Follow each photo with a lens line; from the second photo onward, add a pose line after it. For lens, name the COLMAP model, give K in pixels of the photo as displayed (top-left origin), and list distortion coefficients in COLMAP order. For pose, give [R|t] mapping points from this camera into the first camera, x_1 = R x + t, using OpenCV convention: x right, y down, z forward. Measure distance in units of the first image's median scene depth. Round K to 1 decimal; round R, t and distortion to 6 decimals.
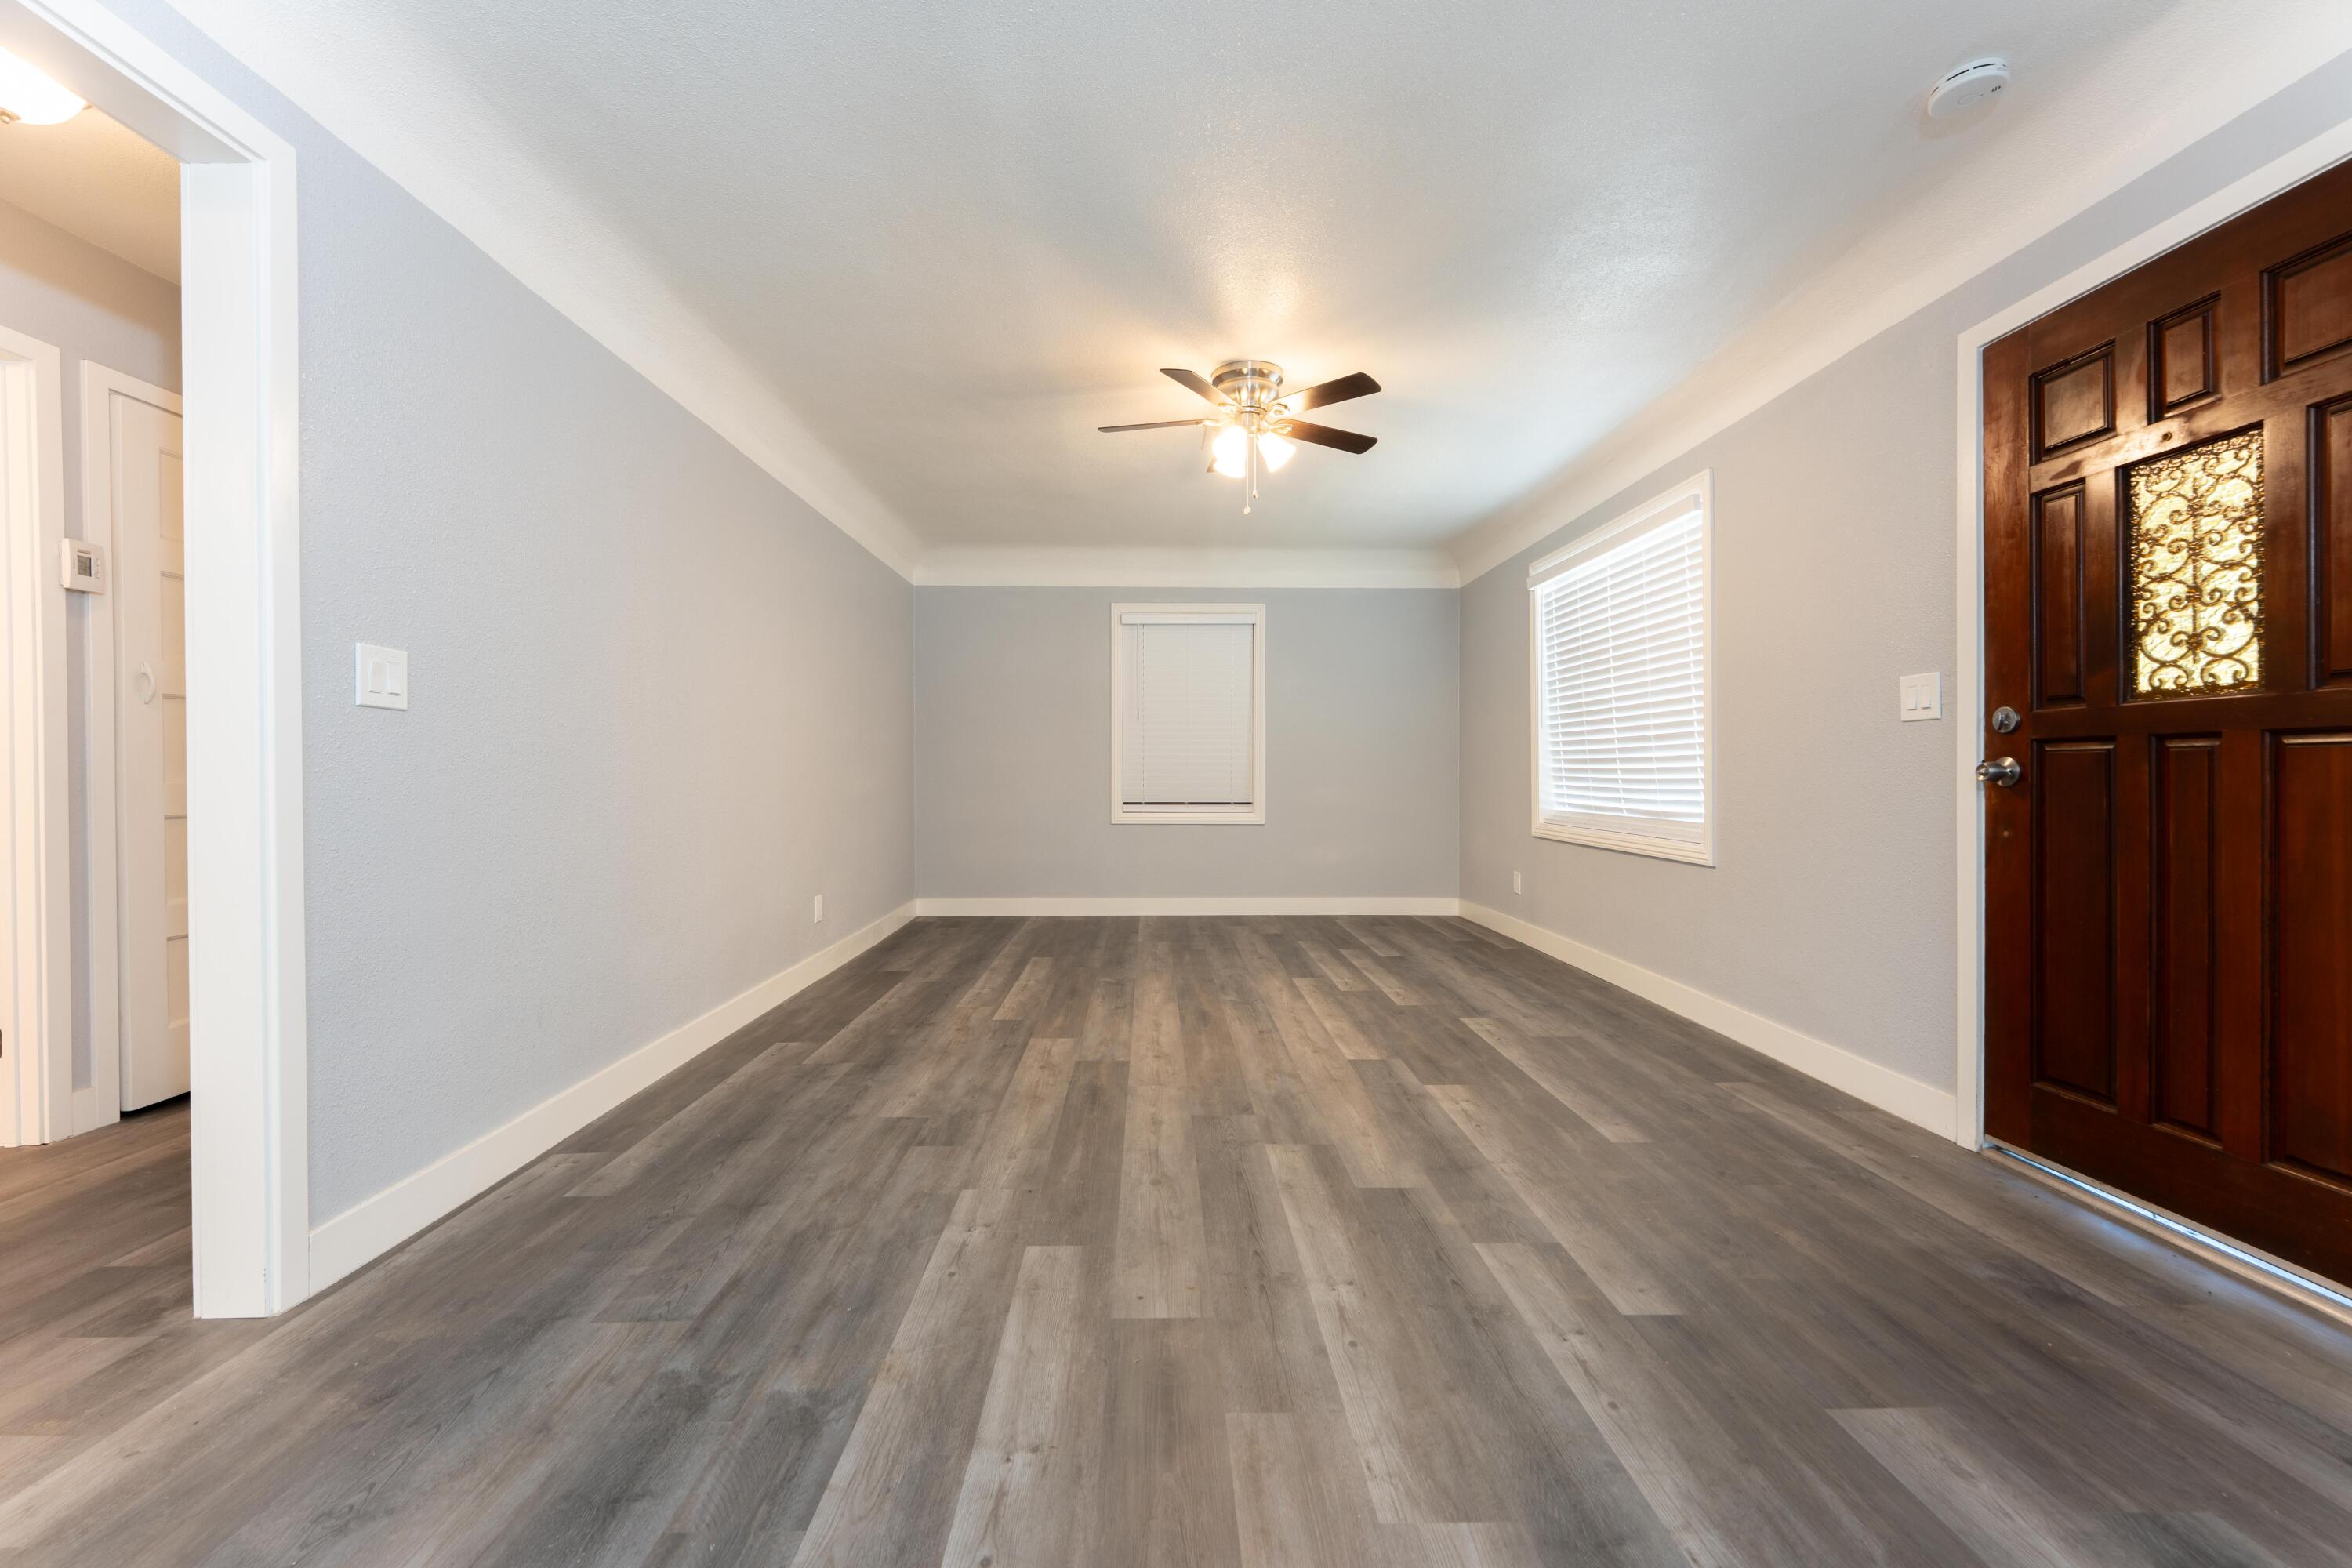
lens RADIAL K [[946.7, 0, 1176.0], [0, 946.7, 784.0], [0, 0, 1]] dist [-0.002818, -0.000180]
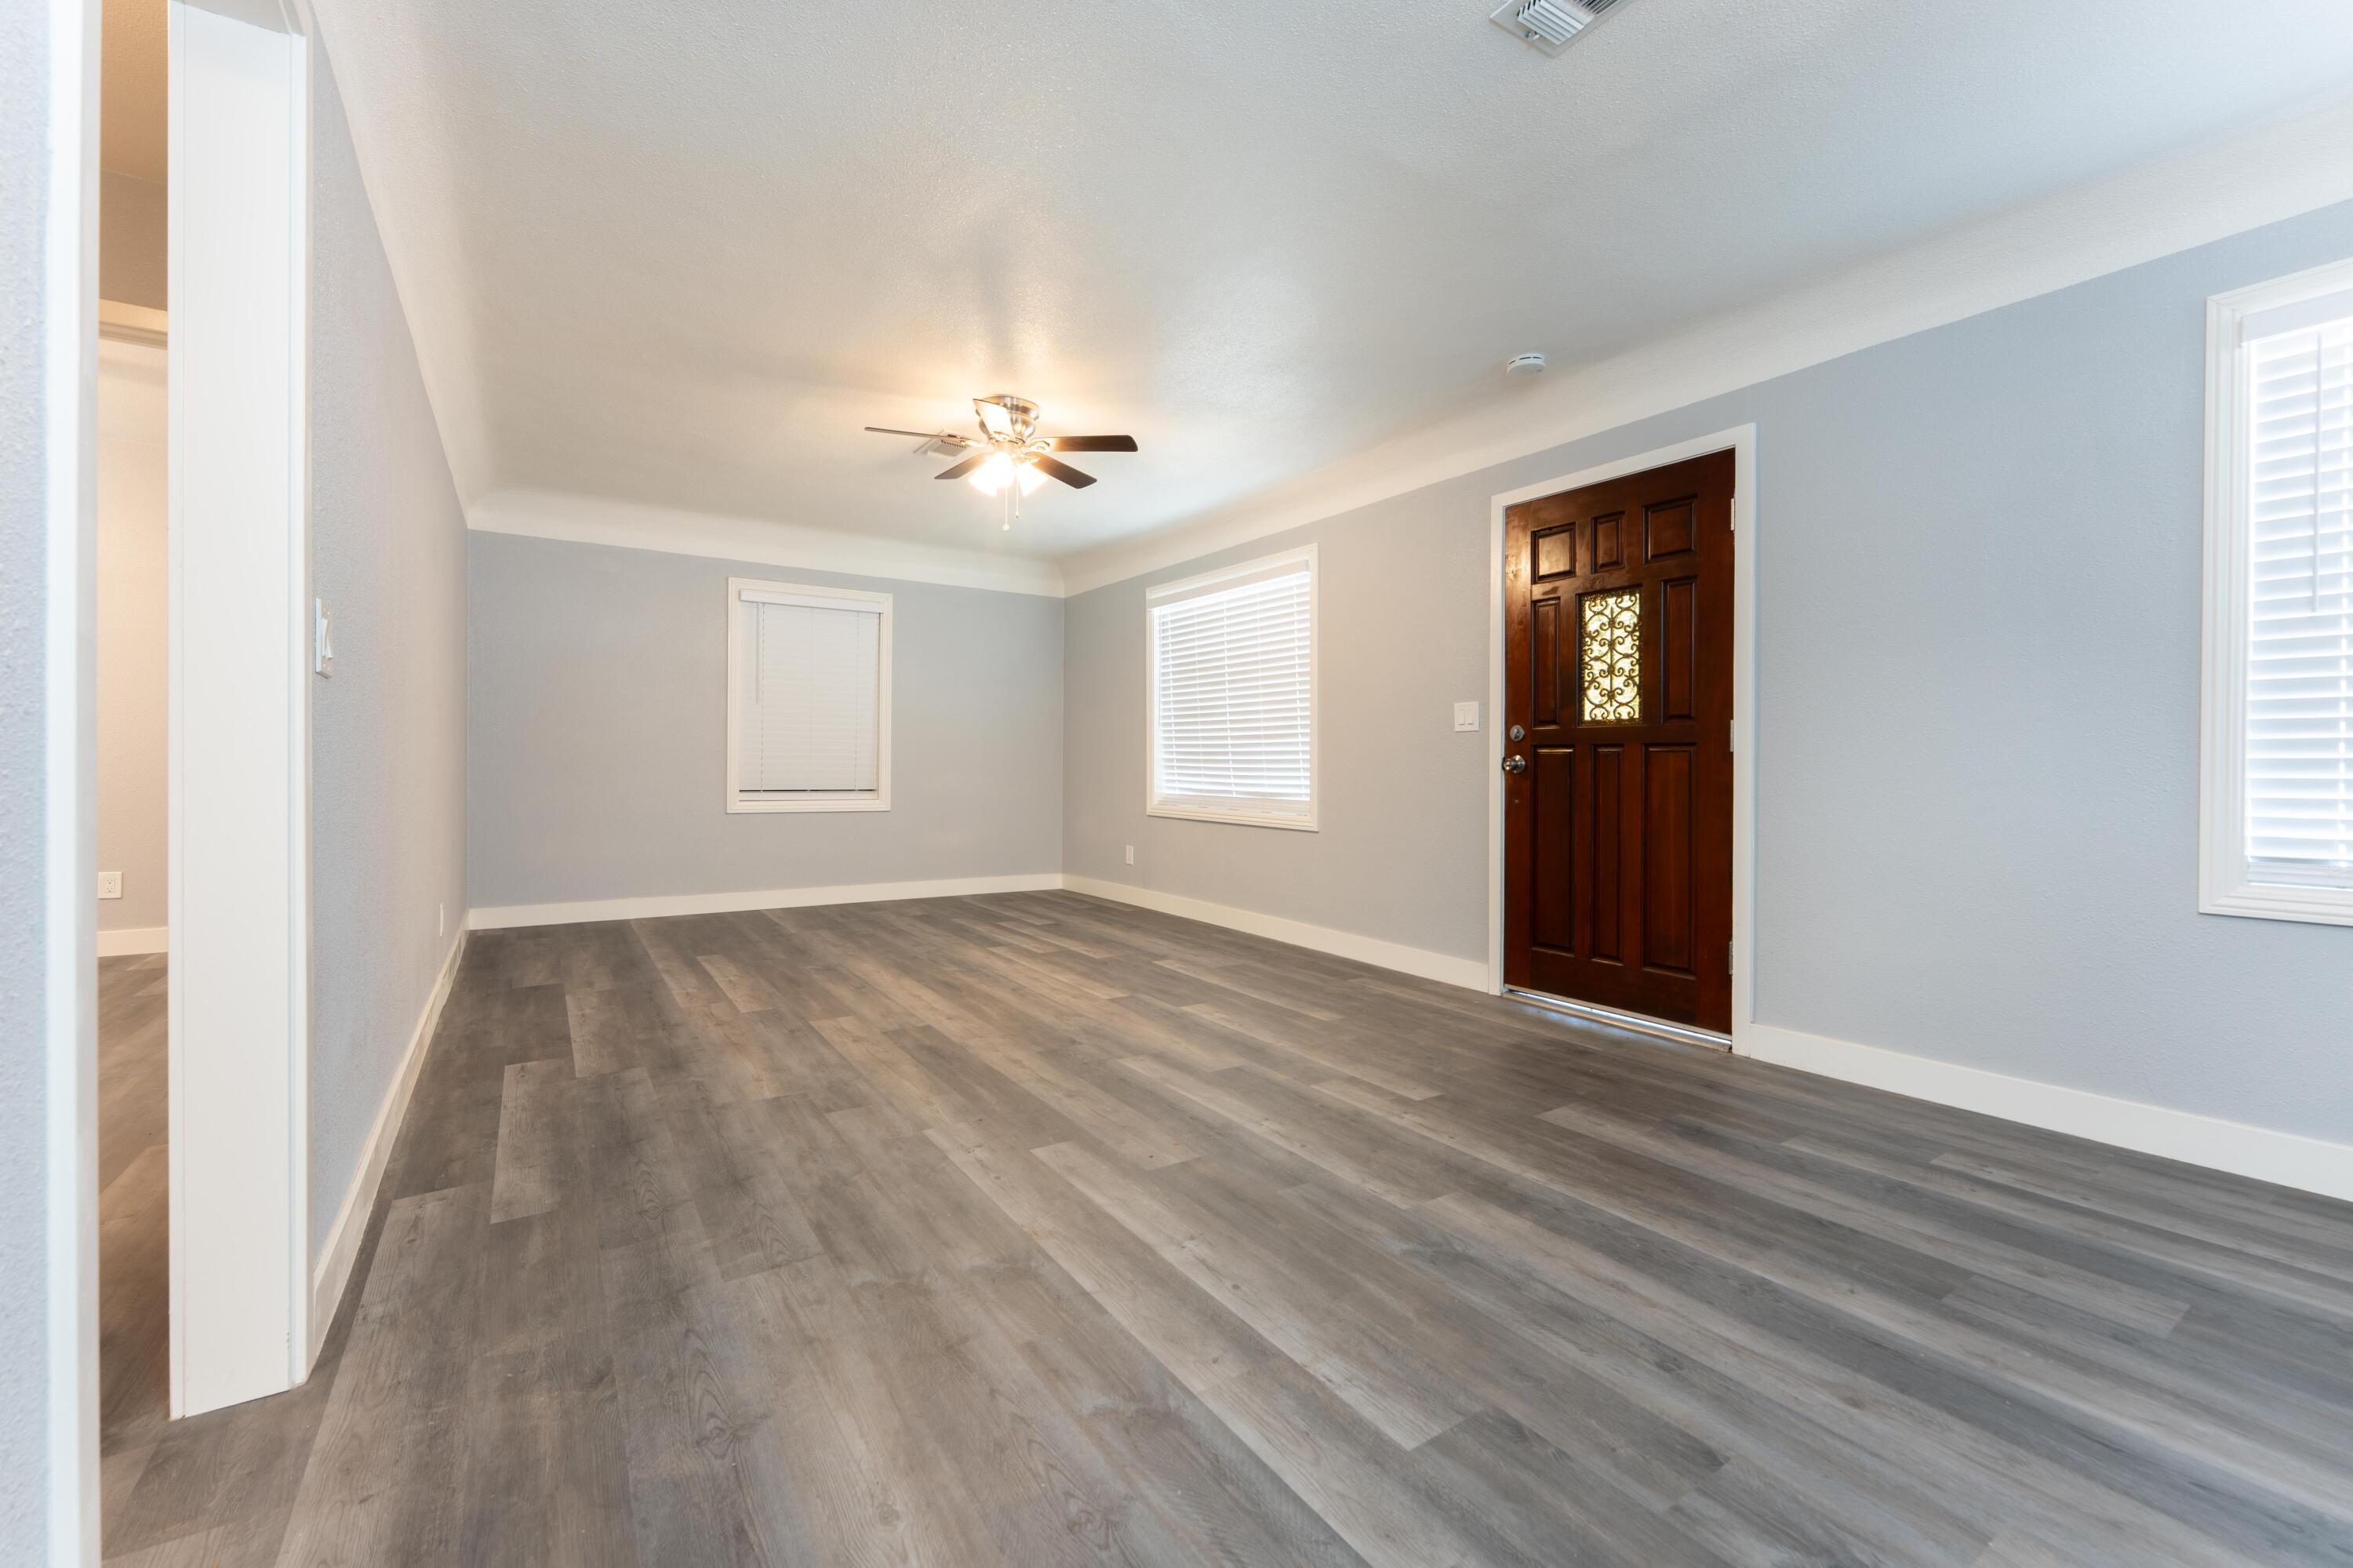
lens RADIAL K [[968.1, 0, 1182.2], [0, 968.1, 770.8], [0, 0, 1]] dist [-0.001780, -0.000128]
pose [[0.841574, 0.003671, 0.540130, -0.567580], [-0.002504, 0.999993, -0.002894, 0.005045], [-0.540136, 0.001083, 0.841577, -0.127170]]
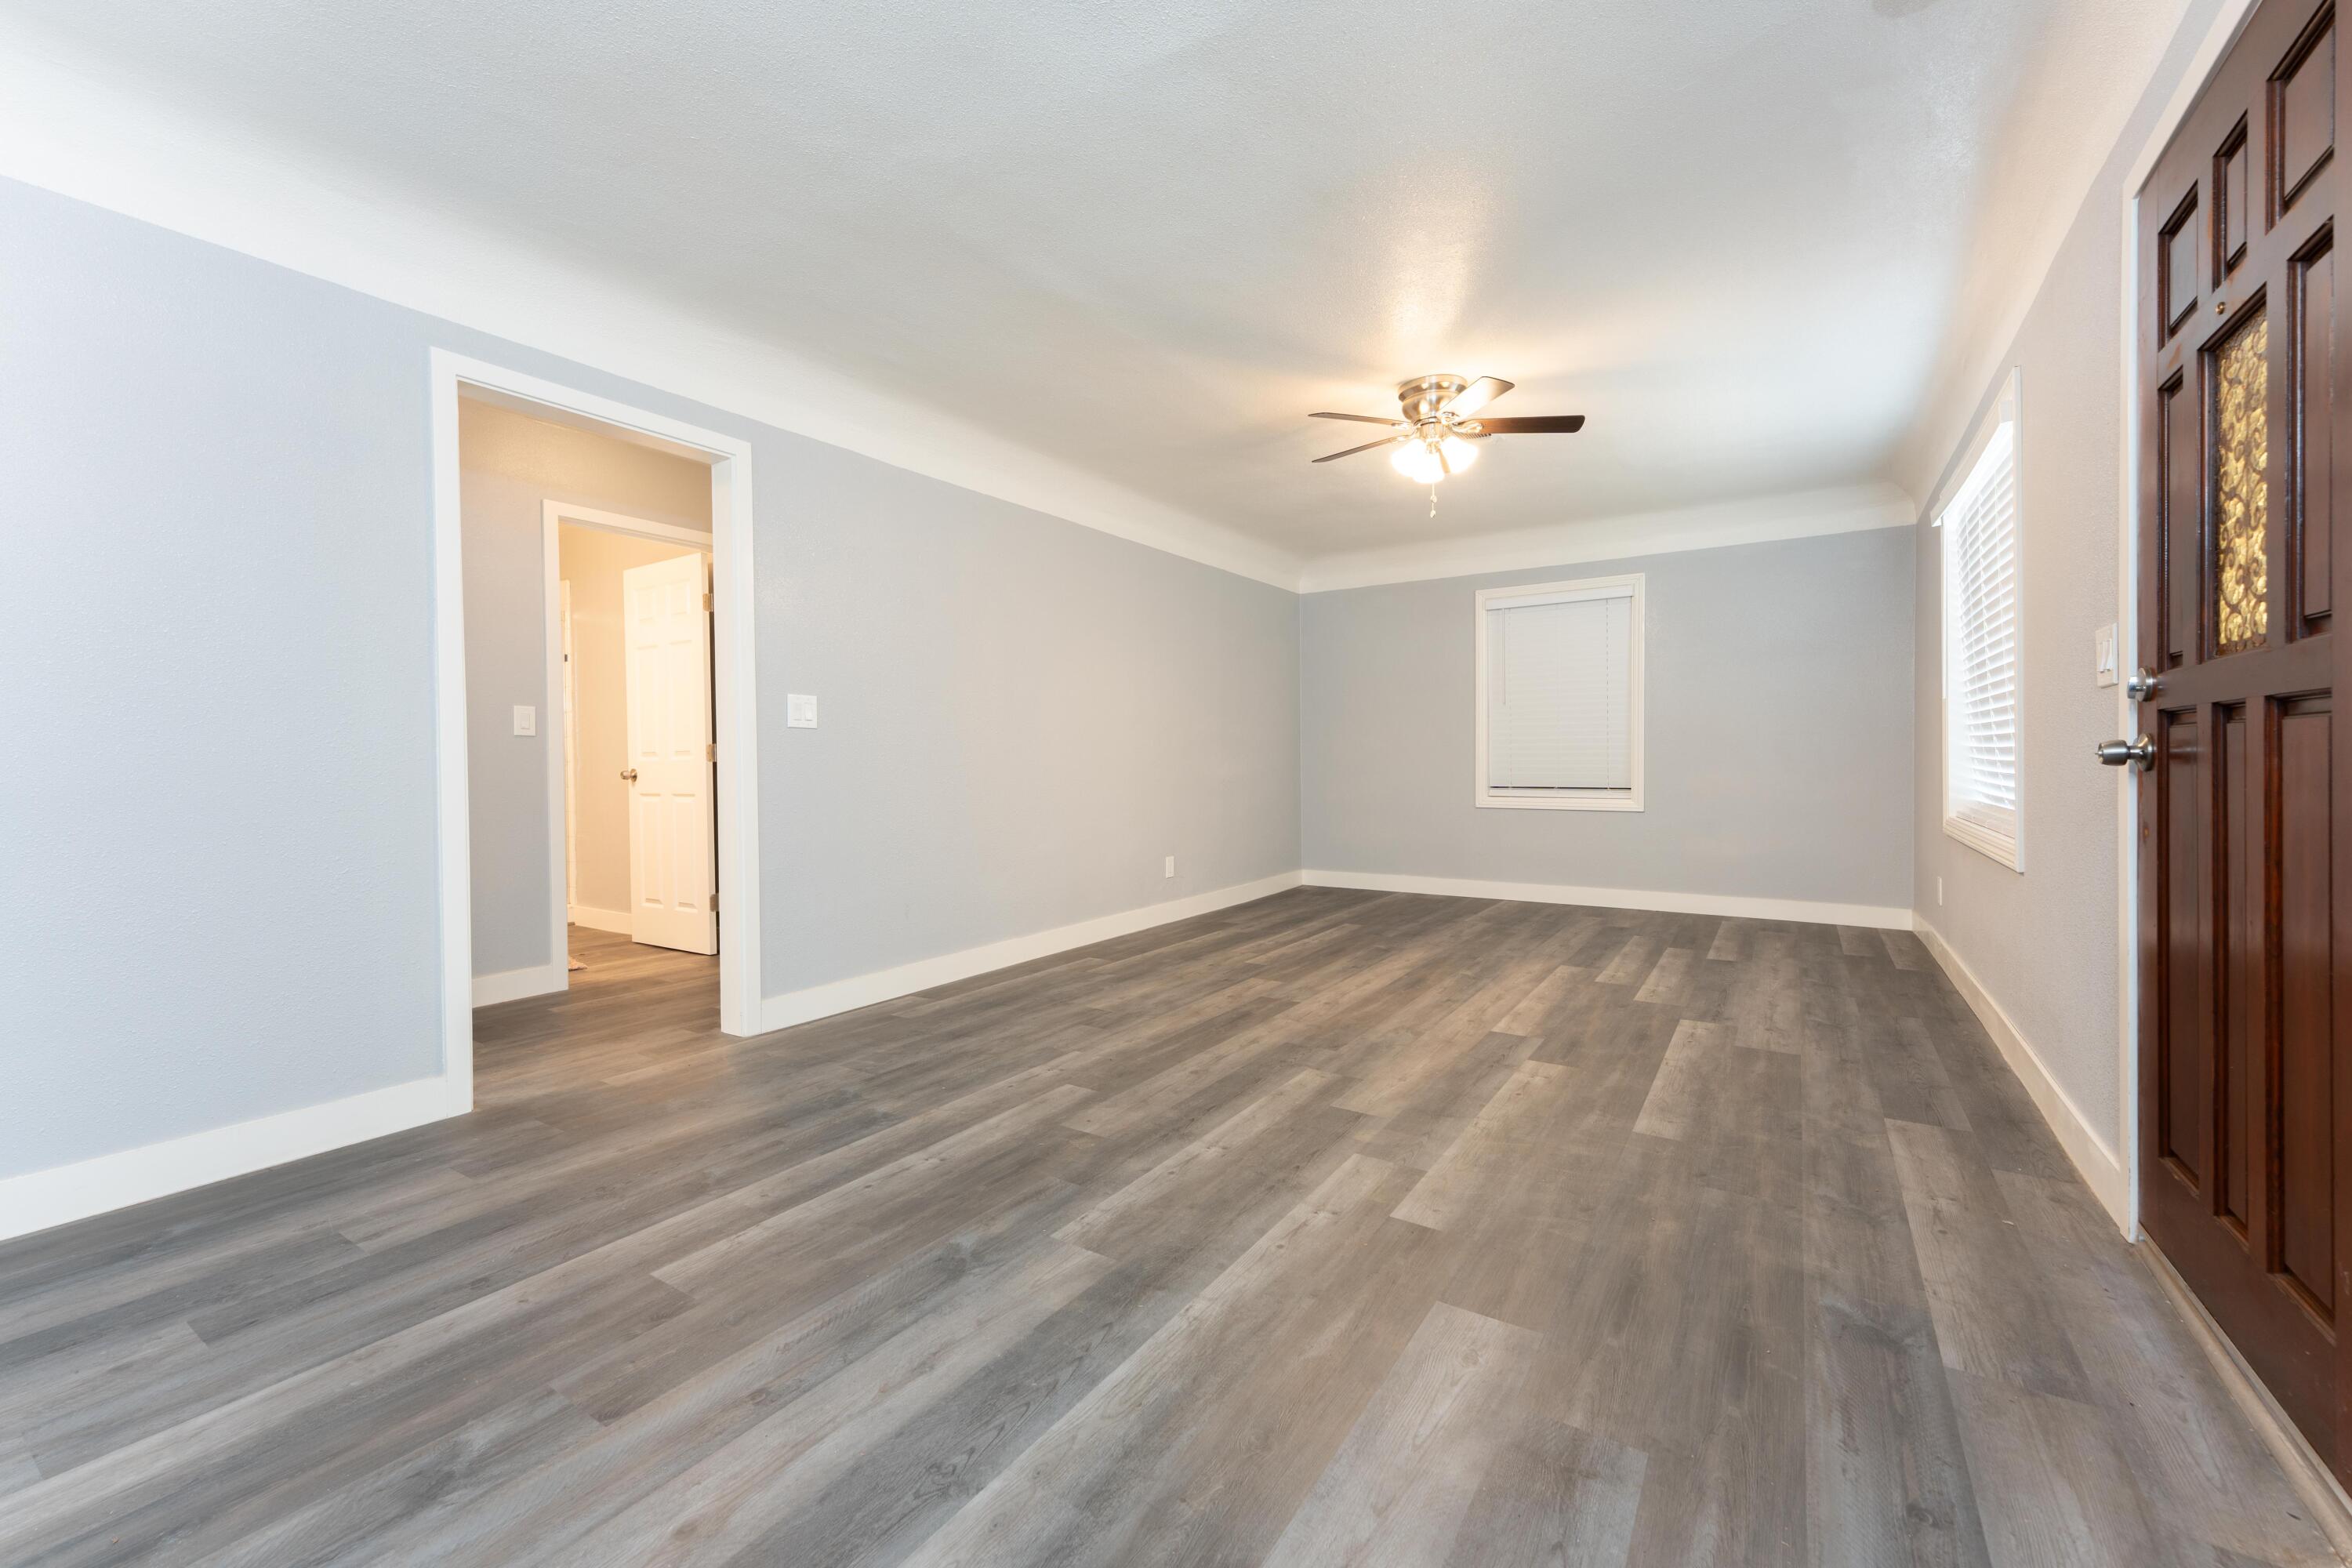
lens RADIAL K [[961.8, 0, 1168.5], [0, 961.8, 776.0], [0, 0, 1]] dist [0.009572, -0.000248]
pose [[0.818565, 0.003357, -0.574405, 0.707183], [0.001487, 0.999967, 0.007963, -0.001082], [0.574413, -0.007372, 0.818533, -0.110433]]
